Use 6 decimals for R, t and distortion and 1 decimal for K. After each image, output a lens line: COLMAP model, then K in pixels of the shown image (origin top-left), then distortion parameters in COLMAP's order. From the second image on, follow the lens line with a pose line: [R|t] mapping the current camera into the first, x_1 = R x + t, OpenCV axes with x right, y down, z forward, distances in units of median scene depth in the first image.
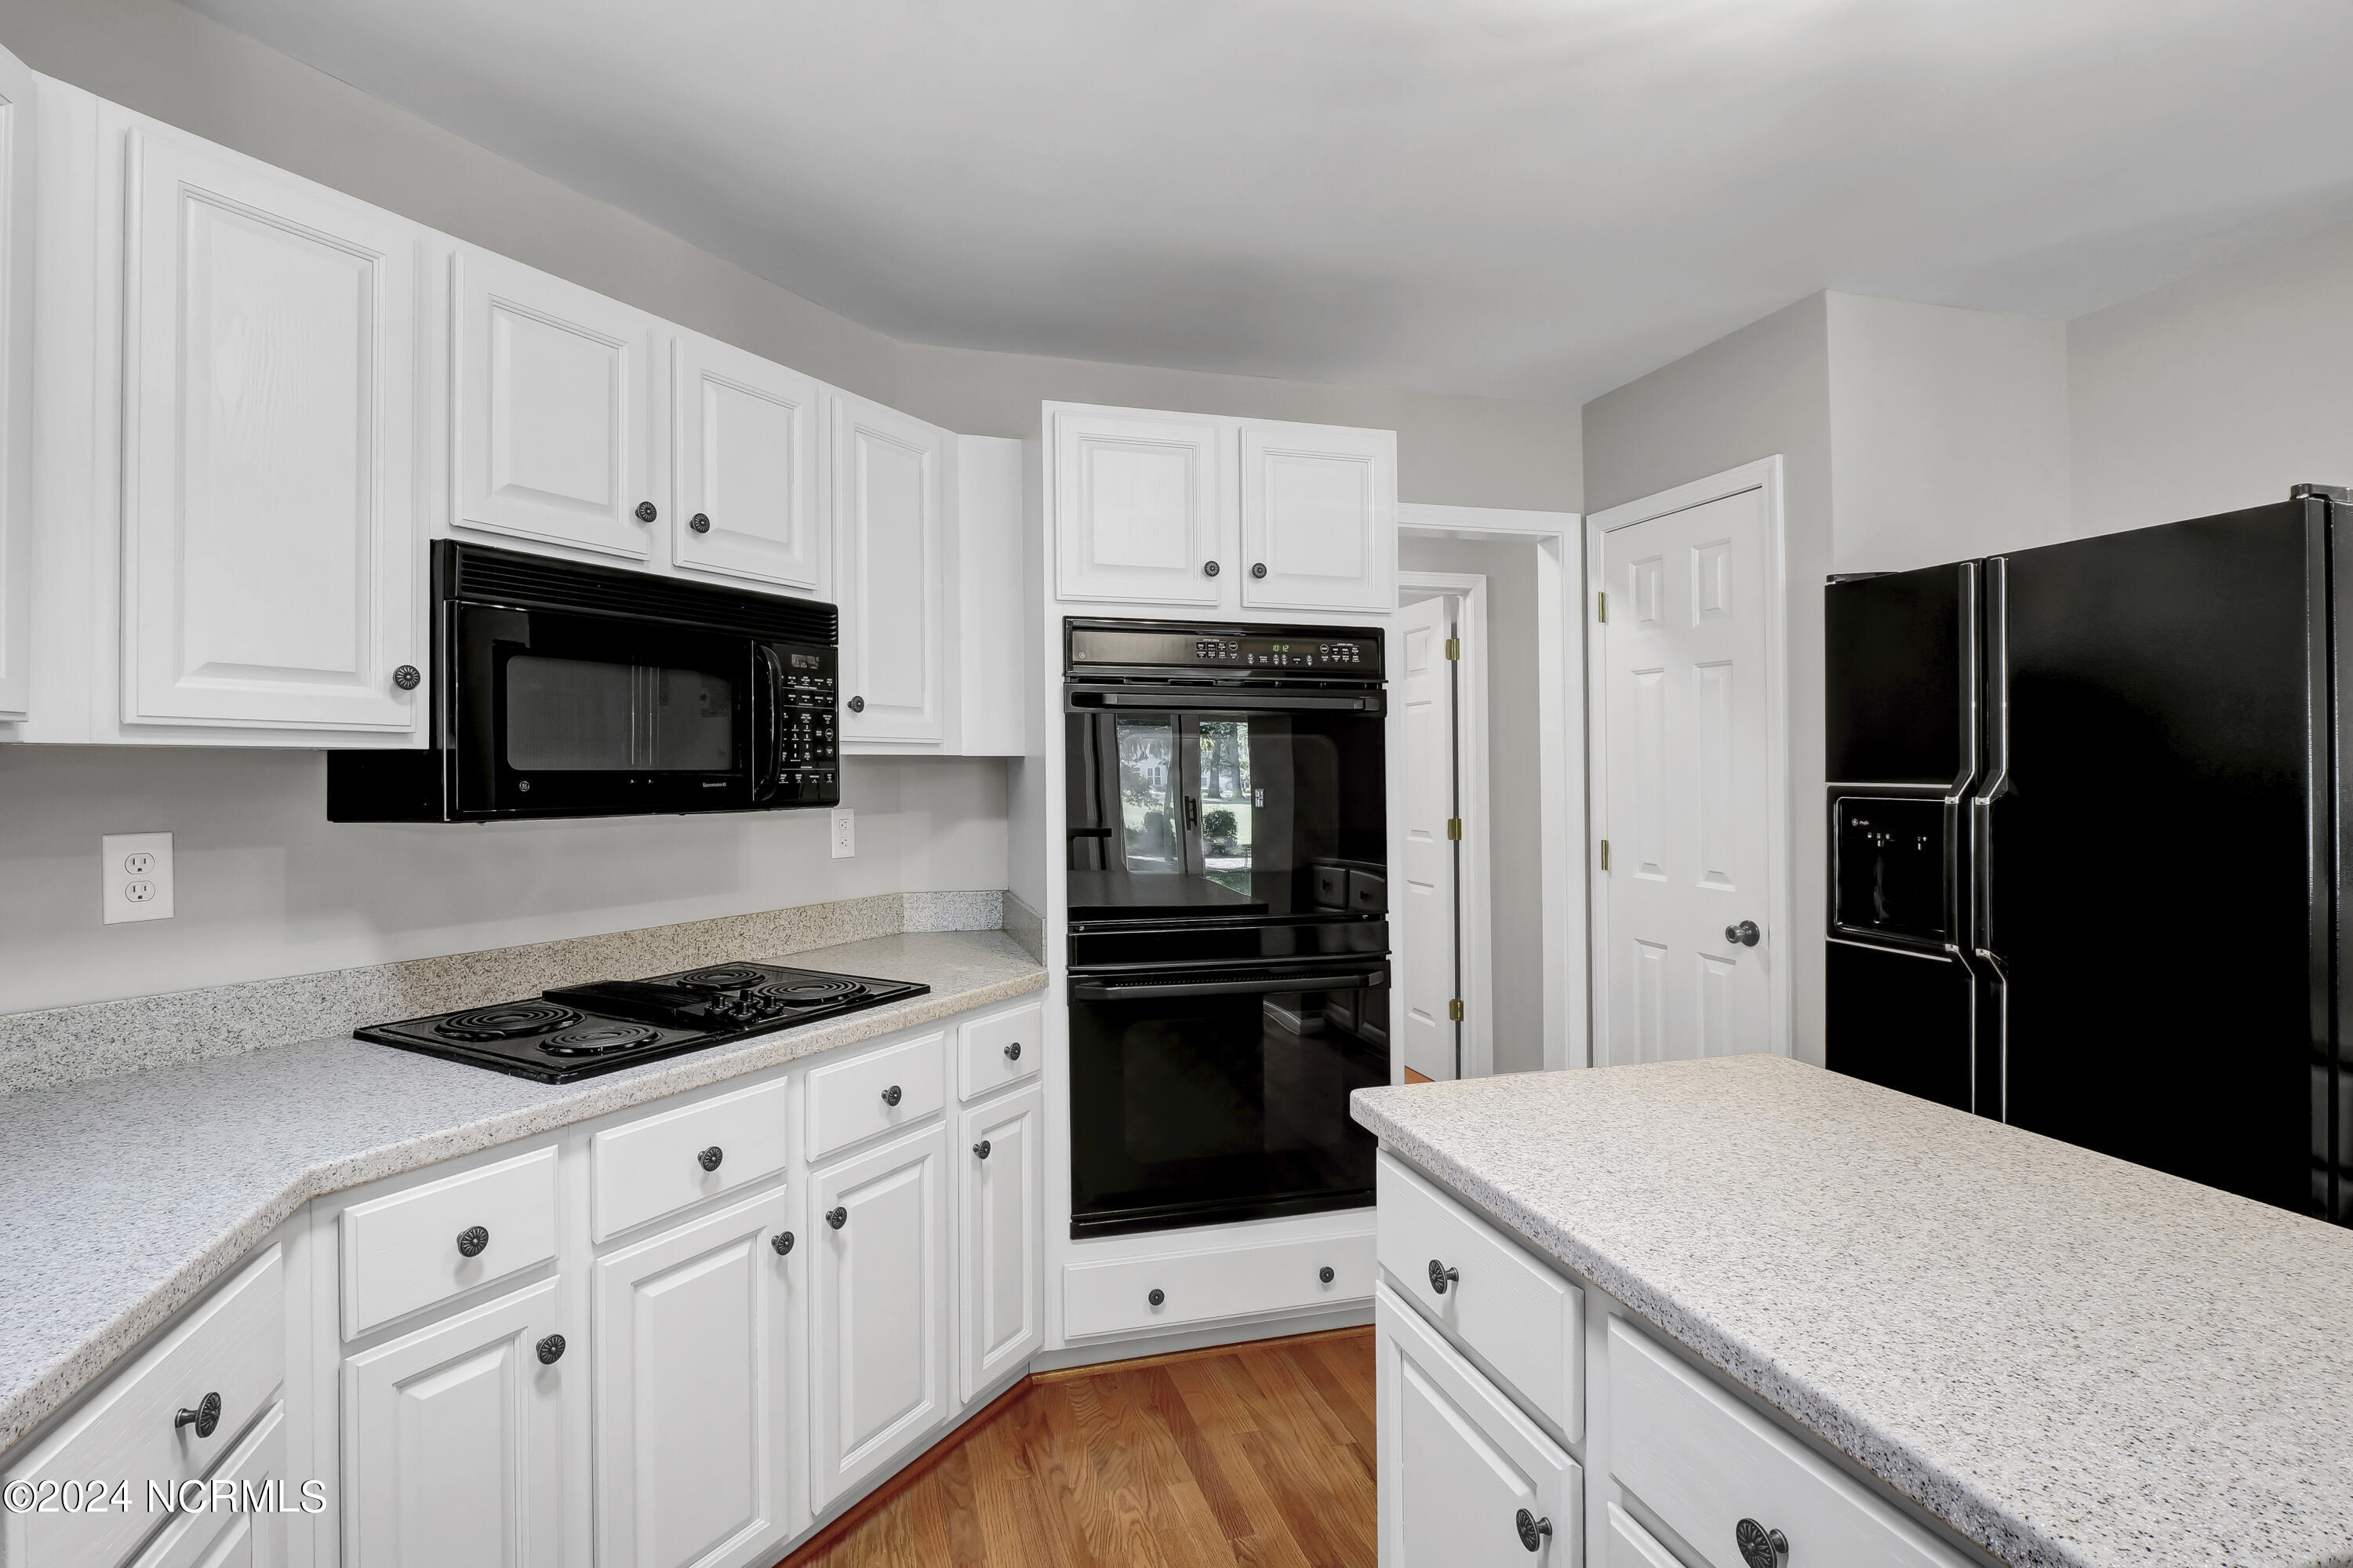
lens RADIAL K [[1146.8, 0, 1165.2], [0, 1146.8, 771.6], [0, 0, 1]] dist [-0.002765, -0.000483]
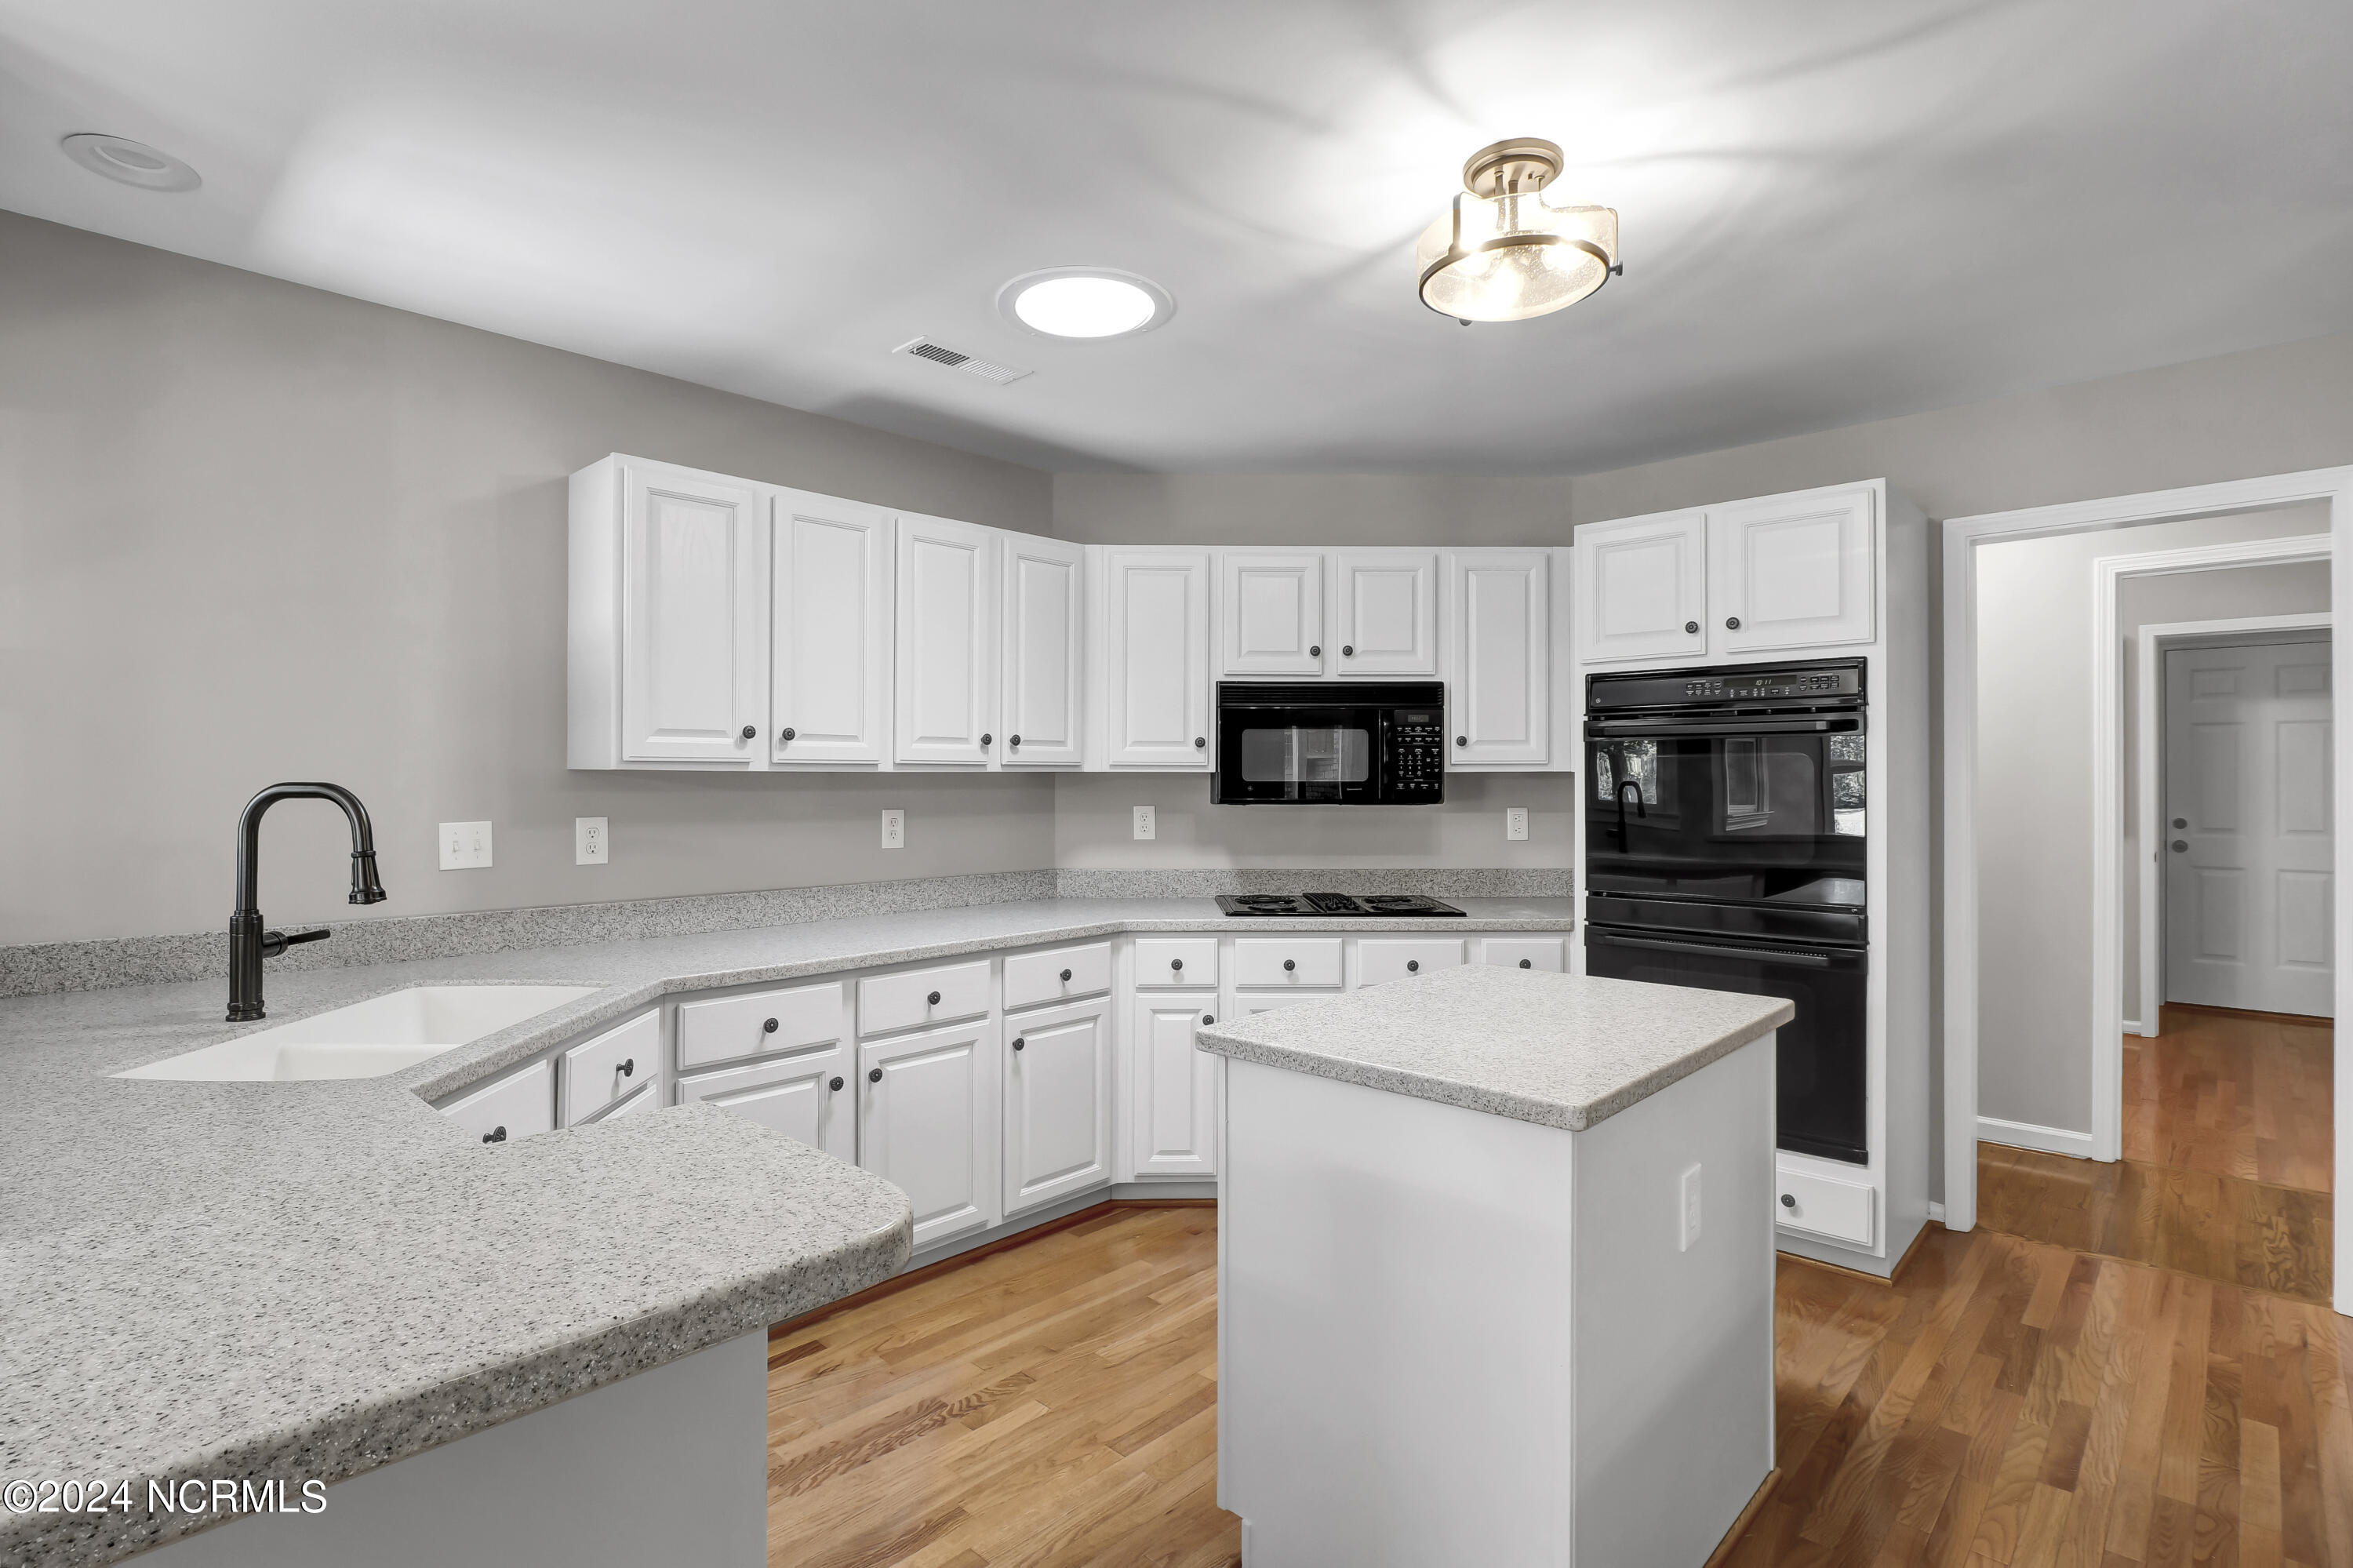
lens RADIAL K [[1146.8, 0, 1165.2], [0, 1146.8, 771.6], [0, 0, 1]] dist [-0.002765, -0.000483]
pose [[0.519737, -0.008949, -0.854279, 0.960397], [-0.002863, 0.999921, -0.012217, 0.005955], [0.854321, 0.008795, 0.519671, -0.218970]]
